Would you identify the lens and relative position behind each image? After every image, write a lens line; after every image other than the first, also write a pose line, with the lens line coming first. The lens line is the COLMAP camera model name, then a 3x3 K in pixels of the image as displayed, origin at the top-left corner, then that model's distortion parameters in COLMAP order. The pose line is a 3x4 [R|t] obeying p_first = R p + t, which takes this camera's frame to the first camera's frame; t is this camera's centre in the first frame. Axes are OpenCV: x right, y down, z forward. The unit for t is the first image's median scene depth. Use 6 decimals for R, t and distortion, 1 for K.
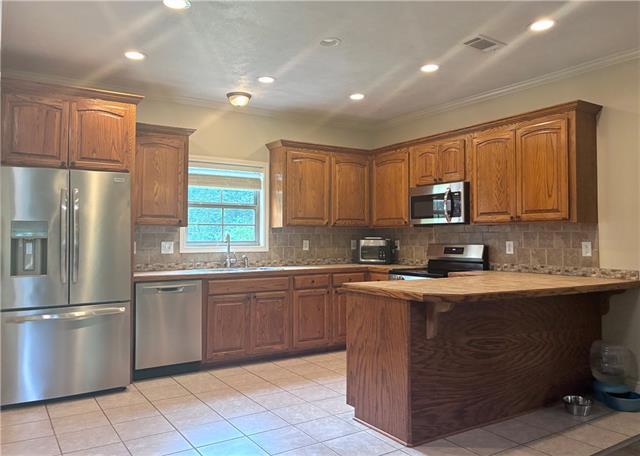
lens RADIAL K [[494.6, 0, 320.0], [0, 494.6, 228.0], [0, 0, 1]] dist [0.047922, -0.000831]
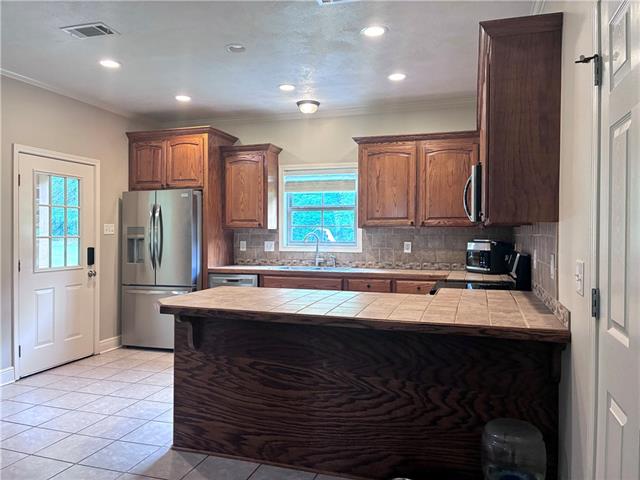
lens RADIAL K [[493.6, 0, 320.0], [0, 493.6, 240.0], [0, 0, 1]] dist [0.035270, -0.001762]
pose [[0.635042, 0.015029, -0.772332, 0.674908], [0.012387, 0.999484, 0.029635, -0.008665], [0.772378, -0.028386, 0.634528, 0.351489]]
